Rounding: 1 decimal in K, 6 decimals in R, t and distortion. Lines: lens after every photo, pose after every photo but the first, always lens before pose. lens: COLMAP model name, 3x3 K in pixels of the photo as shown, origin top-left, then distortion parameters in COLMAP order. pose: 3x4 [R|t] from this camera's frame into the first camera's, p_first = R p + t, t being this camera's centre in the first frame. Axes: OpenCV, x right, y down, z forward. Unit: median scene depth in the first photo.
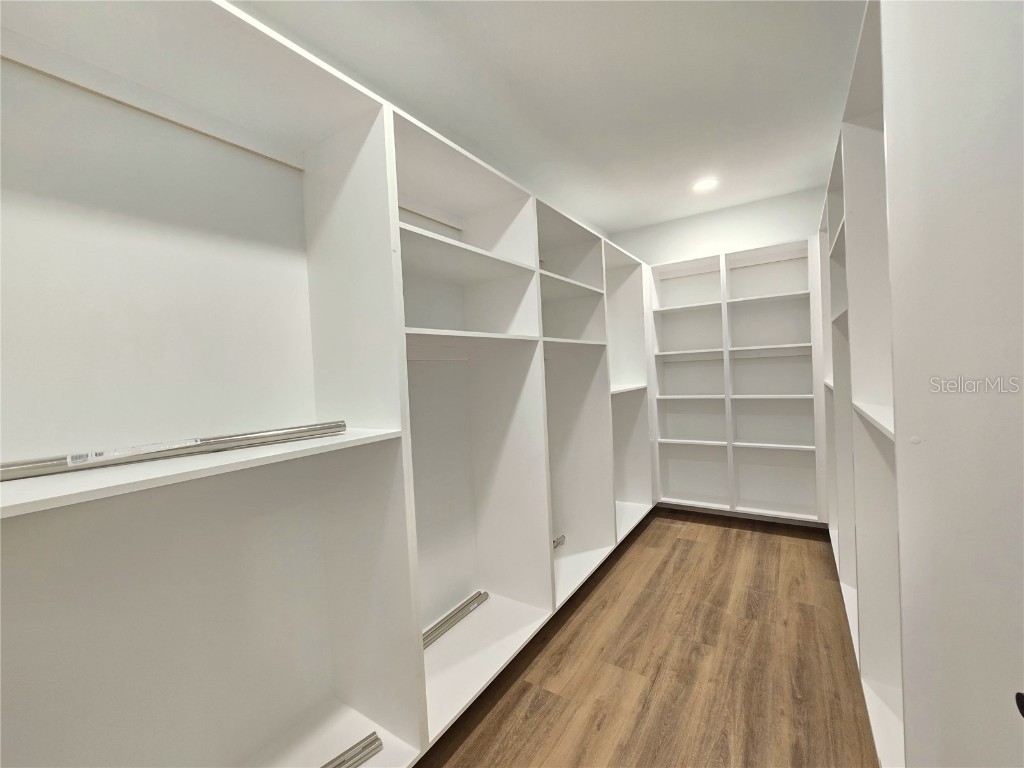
lens RADIAL K [[420.6, 0, 514.5], [0, 420.6, 379.8], [0, 0, 1]] dist [-0.001570, 0.000386]
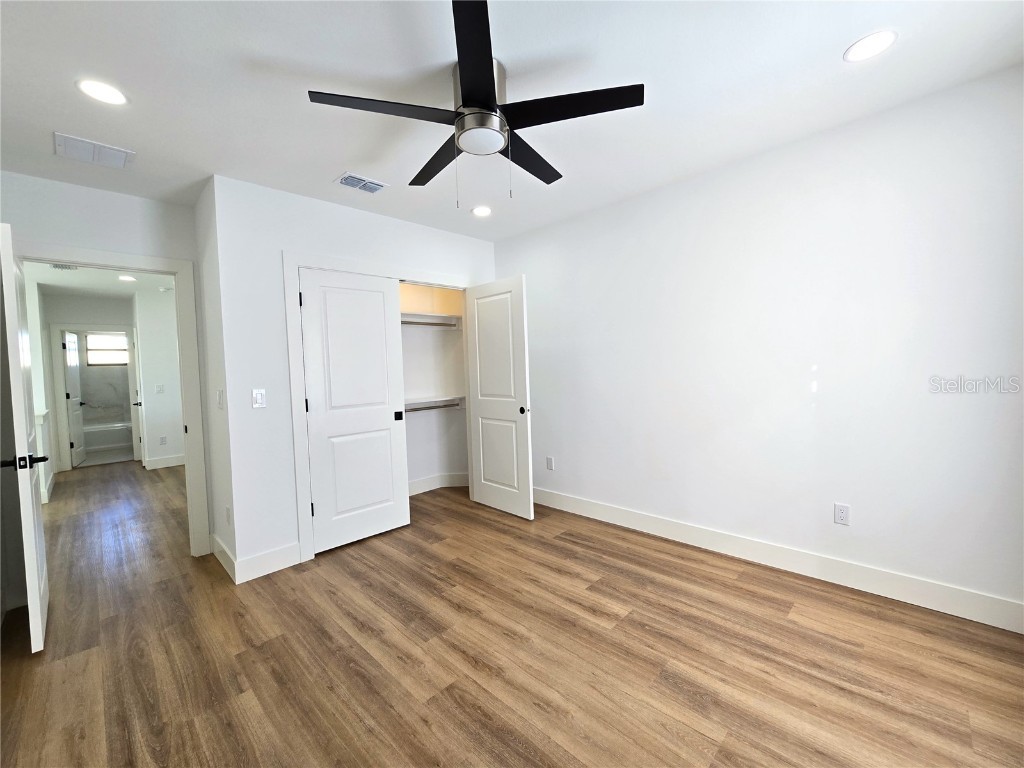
lens RADIAL K [[420.6, 0, 514.5], [0, 420.6, 379.8], [0, 0, 1]] dist [-0.001570, 0.000386]
pose [[-0.182481, 0.091227, -0.978968, 0.976032], [0.021758, 0.995817, 0.088741, -0.082784], [0.982969, -0.005106, -0.183703, 0.971347]]
